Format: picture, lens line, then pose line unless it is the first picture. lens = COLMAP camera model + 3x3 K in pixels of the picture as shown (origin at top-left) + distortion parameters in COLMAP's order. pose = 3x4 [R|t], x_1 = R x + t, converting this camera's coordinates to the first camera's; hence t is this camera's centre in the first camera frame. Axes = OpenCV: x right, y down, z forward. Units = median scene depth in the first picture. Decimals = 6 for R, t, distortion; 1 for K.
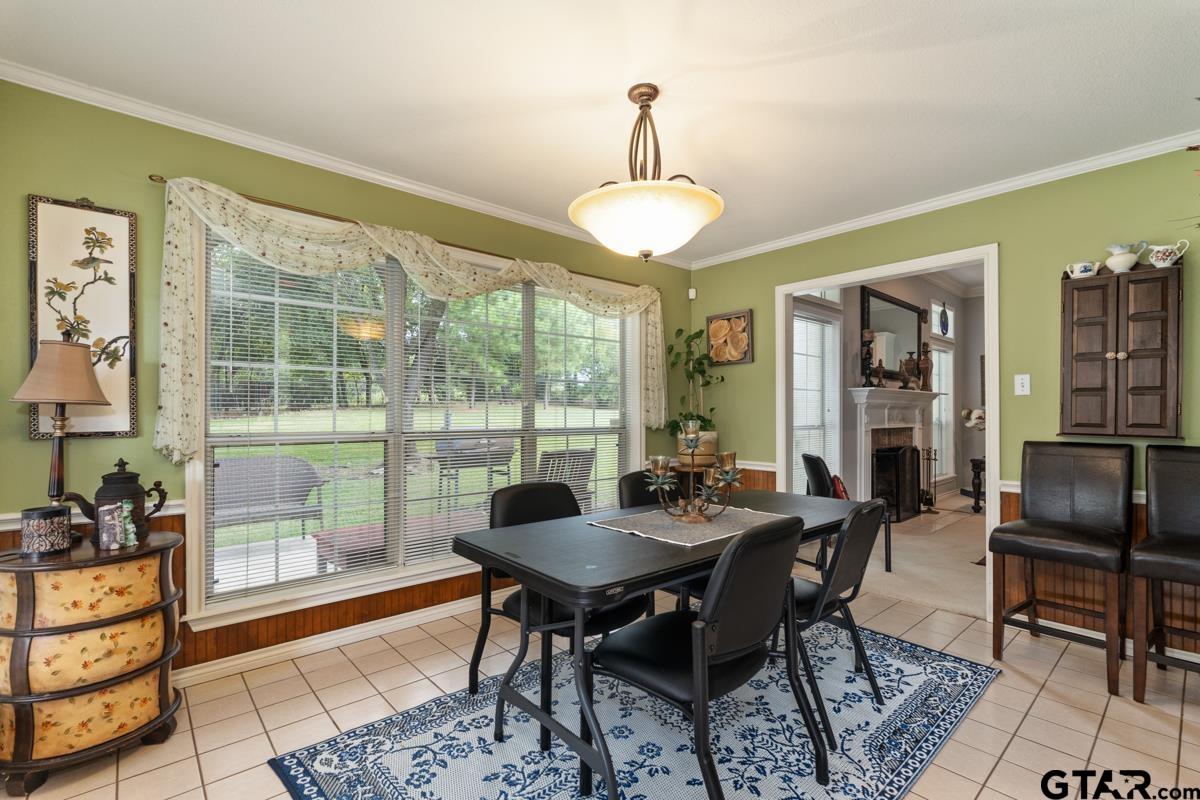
lens RADIAL K [[533.5, 0, 600.0], [0, 533.5, 400.0], [0, 0, 1]] dist [-0.001051, -0.000240]
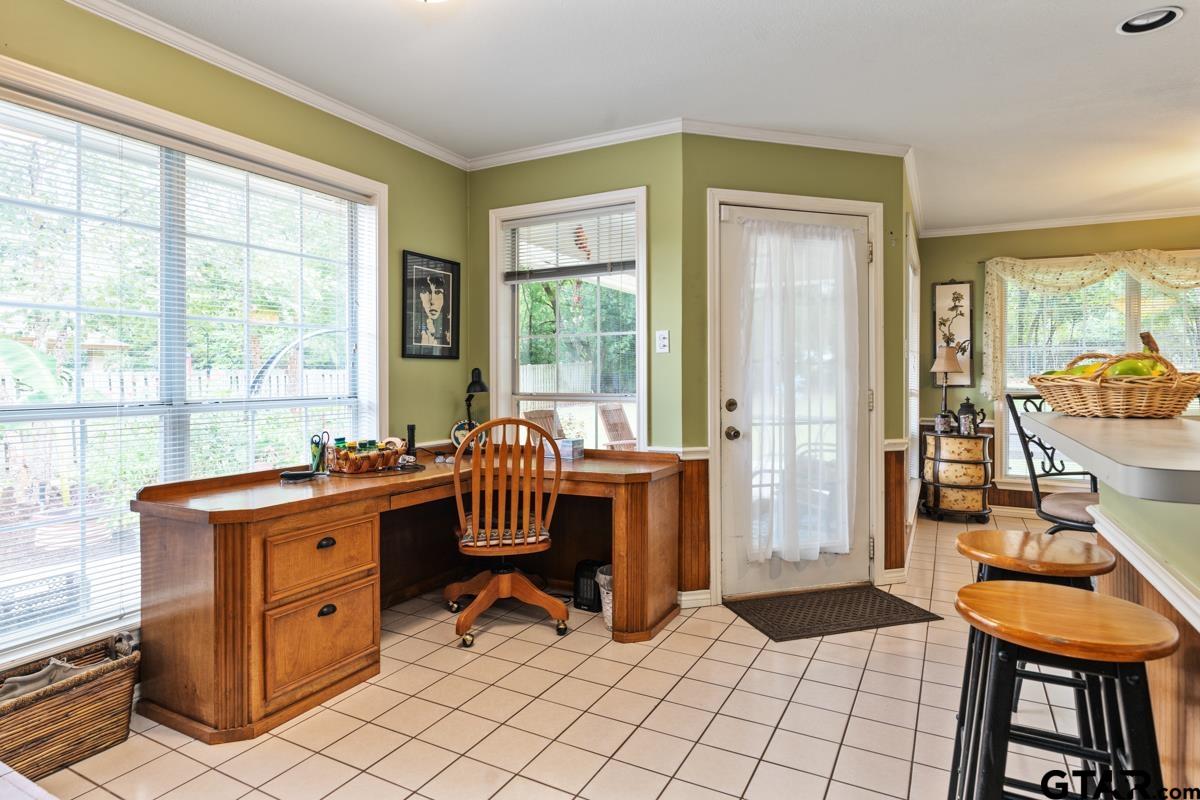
lens RADIAL K [[660.1, 0, 601.9], [0, 660.1, 374.2], [0, 0, 1]] dist [-0.001995, -0.000310]
pose [[0.351571, 0.004241, -0.936152, 1.099202], [0.004001, 0.999974, 0.006033, -0.006431], [0.936153, -0.005867, 0.351545, -1.342774]]
